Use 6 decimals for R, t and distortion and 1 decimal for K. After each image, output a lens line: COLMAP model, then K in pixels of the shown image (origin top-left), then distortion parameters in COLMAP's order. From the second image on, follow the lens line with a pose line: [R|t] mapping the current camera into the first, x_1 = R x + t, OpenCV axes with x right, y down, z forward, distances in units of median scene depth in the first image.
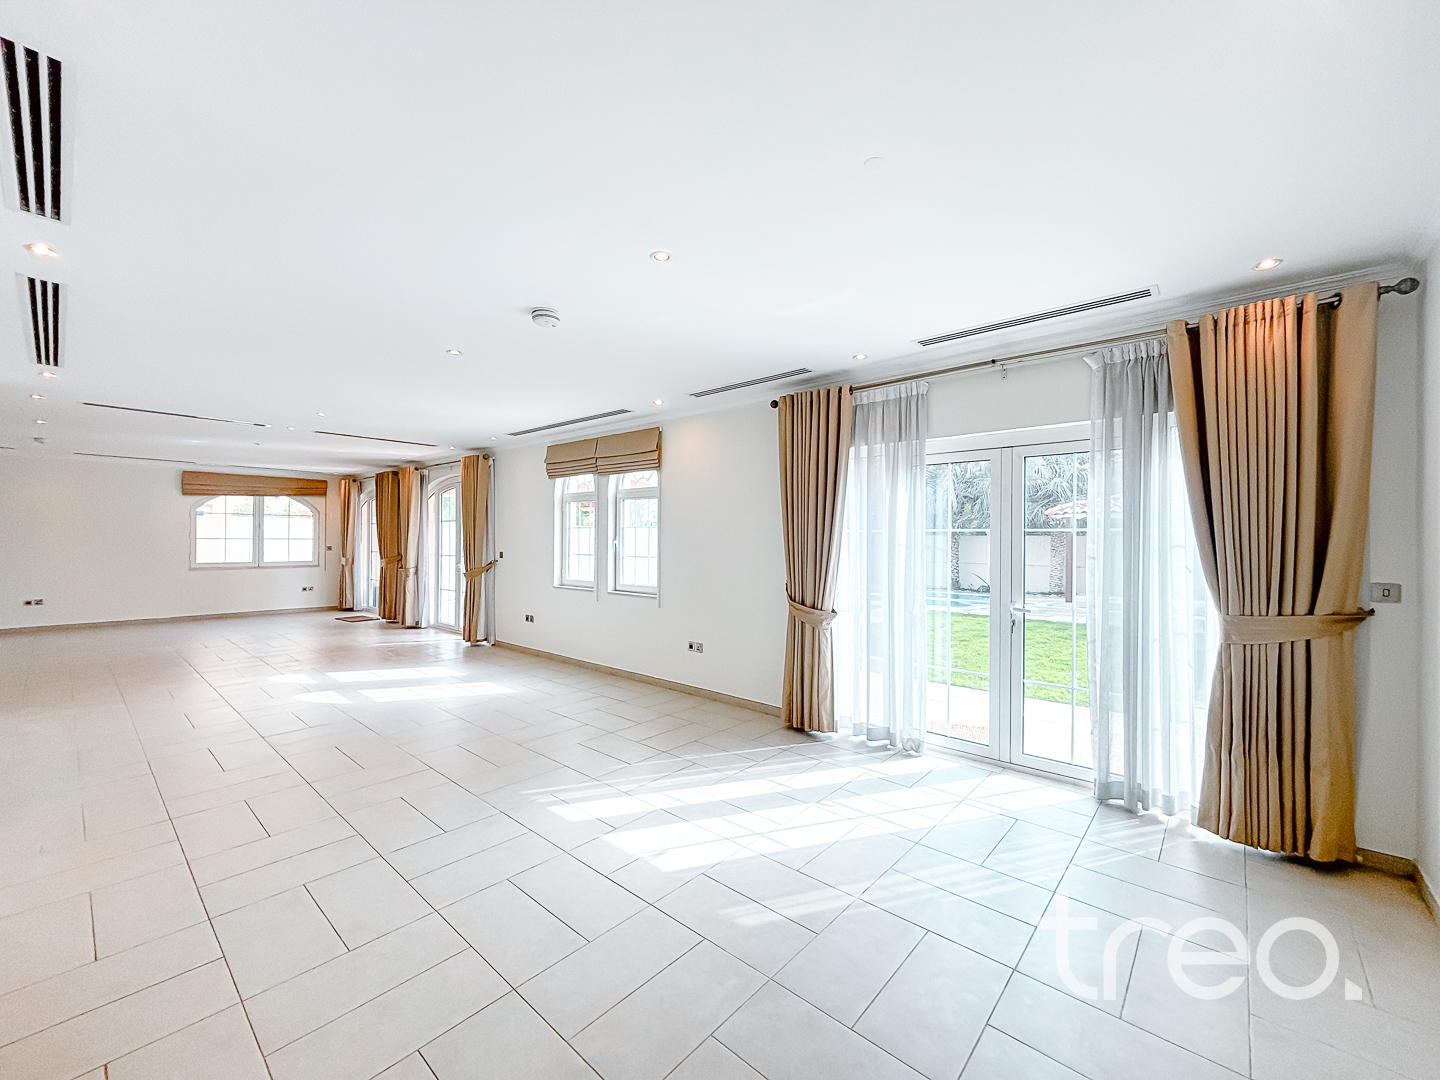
lens RADIAL K [[587.8, 0, 710.4], [0, 587.8, 548.1], [0, 0, 1]] dist [0.001461, -0.000035]
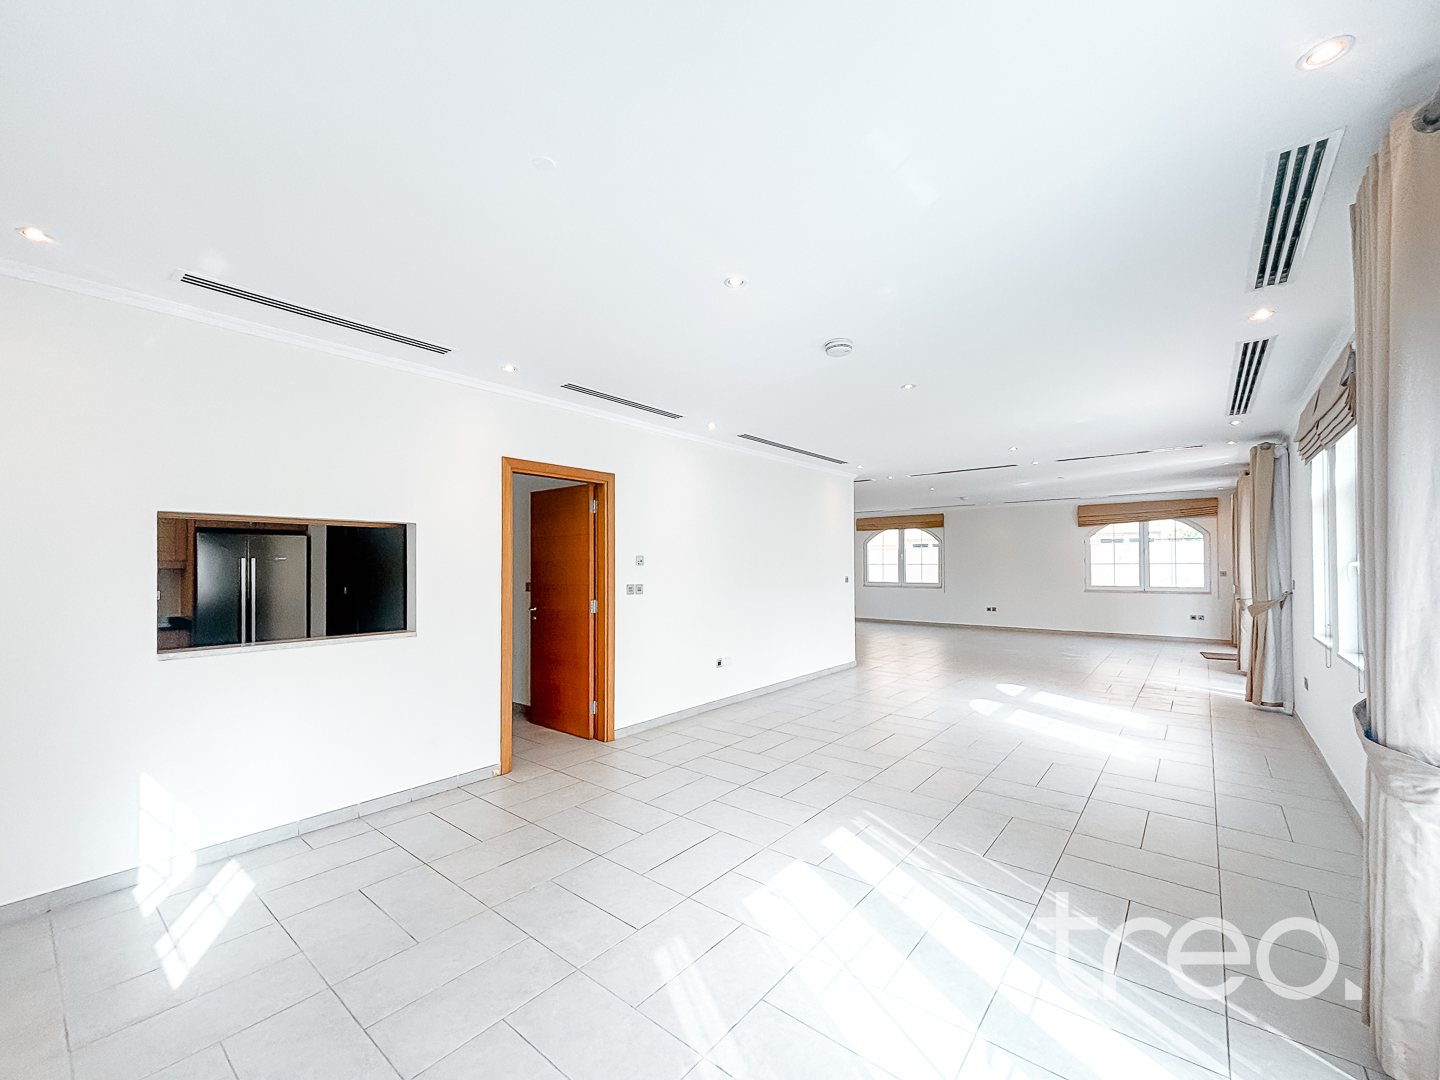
lens RADIAL K [[587.8, 0, 710.4], [0, 587.8, 548.1], [0, 0, 1]] dist [0.001461, -0.000035]
pose [[0.035459, -0.034952, -0.998760, 0.230071], [-0.009439, 0.999332, -0.035307, 0.000184], [0.999327, 0.010679, 0.035106, 0.227417]]
